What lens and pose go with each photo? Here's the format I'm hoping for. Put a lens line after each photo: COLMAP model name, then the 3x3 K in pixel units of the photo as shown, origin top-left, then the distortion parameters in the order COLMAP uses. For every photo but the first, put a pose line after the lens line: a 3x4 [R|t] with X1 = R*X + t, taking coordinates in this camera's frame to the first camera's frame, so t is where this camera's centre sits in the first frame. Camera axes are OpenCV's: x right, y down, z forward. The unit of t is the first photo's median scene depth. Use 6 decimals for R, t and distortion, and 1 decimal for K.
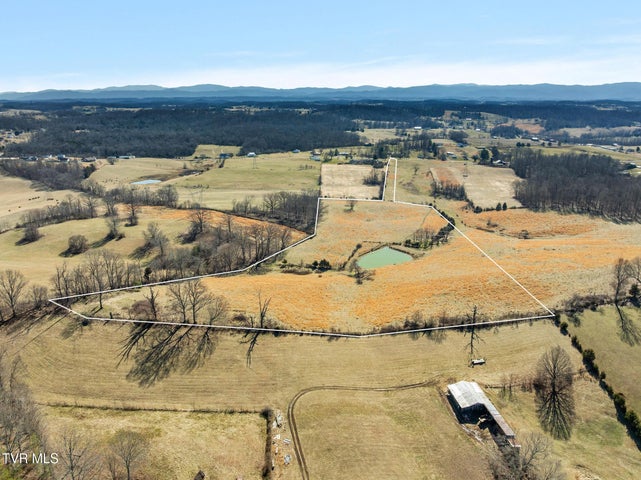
lens RADIAL K [[449.9, 0, 323.4], [0, 449.9, 240.2], [0, 0, 1]] dist [-0.043371, 0.009567]
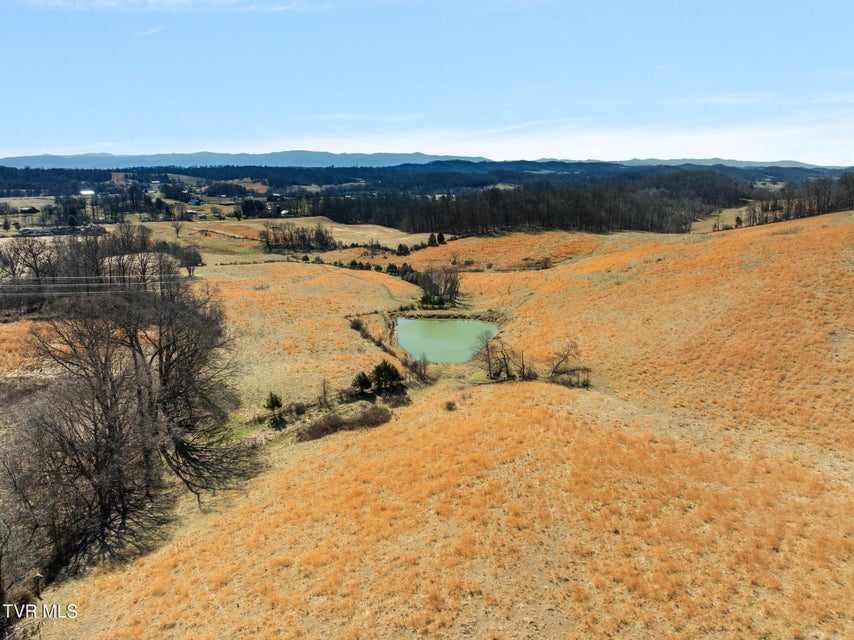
lens RADIAL K [[599.4, 0, 430.9], [0, 599.4, 320.3], [0, 0, 1]] dist [-0.043371, 0.009567]
pose [[0.699172, -0.179456, 0.692065, -0.203427], [0.224216, 0.974190, 0.026094, 0.008170], [-0.678886, 0.136928, 0.721363, 0.518587]]
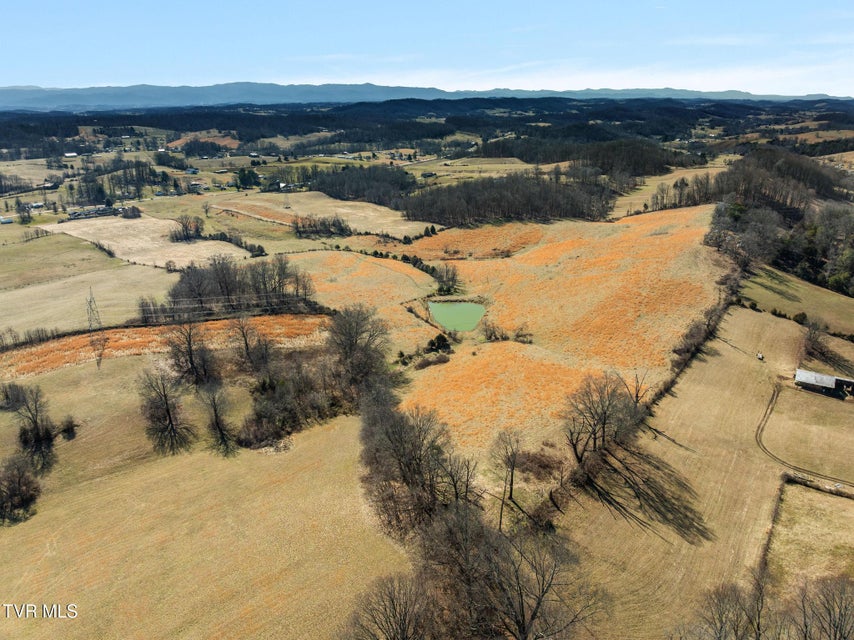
lens RADIAL K [[599.4, 0, 430.9], [0, 599.4, 320.3], [0, 0, 1]] dist [-0.043371, 0.009567]
pose [[0.641916, -0.272056, 0.716889, -0.517683], [0.242908, 0.958937, 0.146408, -0.090749], [-0.727282, 0.080156, 0.681642, 0.291248]]
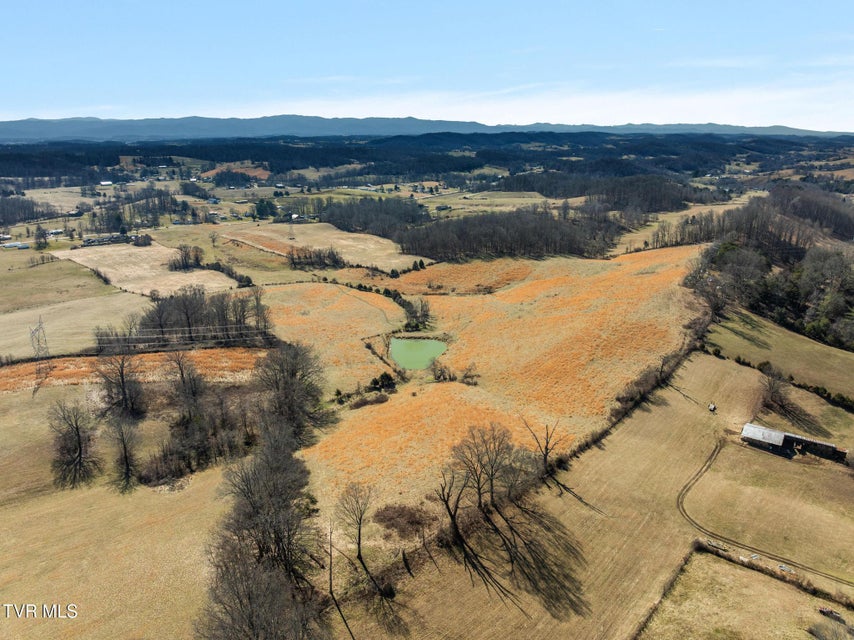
lens RADIAL K [[599.4, 0, 430.9], [0, 599.4, 320.3], [0, 0, 1]] dist [-0.043371, 0.009567]
pose [[0.691068, -0.218729, 0.688900, -0.433389], [0.224086, 0.970986, 0.083501, -0.073252], [-0.687176, 0.096668, 0.720031, 0.224738]]
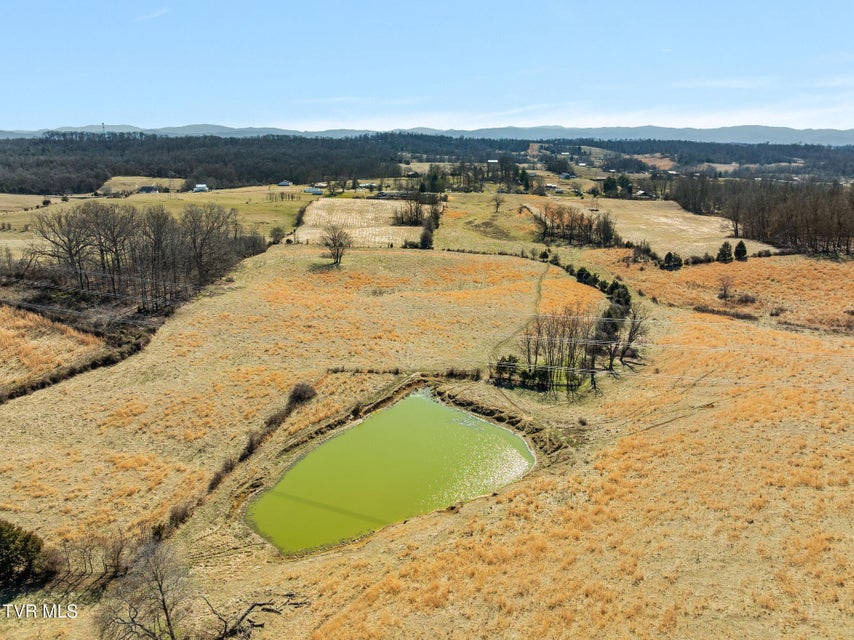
lens RADIAL K [[599.4, 0, 430.9], [0, 599.4, 320.3], [0, 0, 1]] dist [-0.043371, 0.009567]
pose [[0.994317, -0.024690, 0.103556, 0.101336], [0.026976, 0.999421, -0.020732, -0.015174], [-0.102984, 0.023408, 0.994408, 0.606382]]
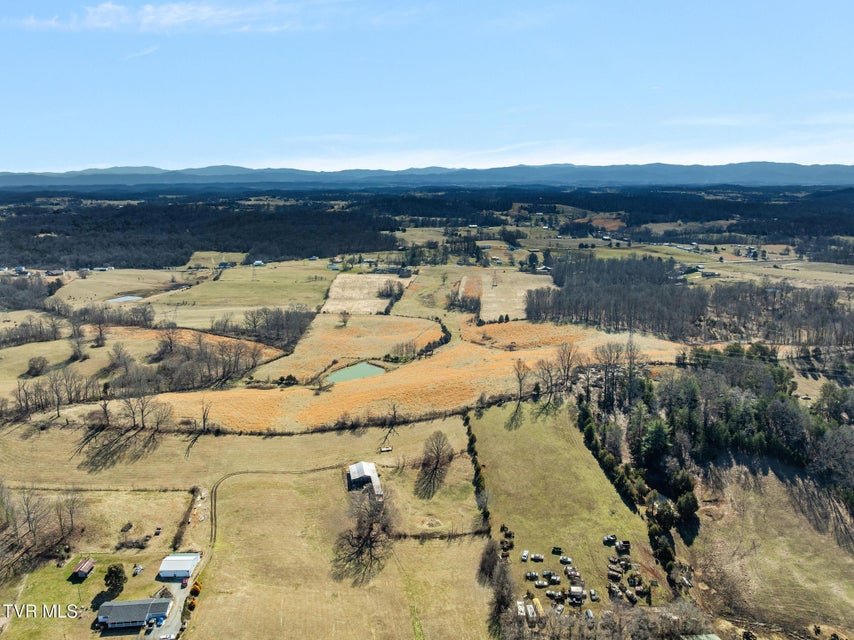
lens RADIAL K [[599.4, 0, 430.9], [0, 599.4, 320.3], [0, 0, 1]] dist [-0.043371, 0.009567]
pose [[0.996439, -0.021366, 0.081570, 0.162448], [0.027861, 0.996458, -0.079338, 0.028259], [-0.079586, 0.081328, 0.993505, -0.289206]]
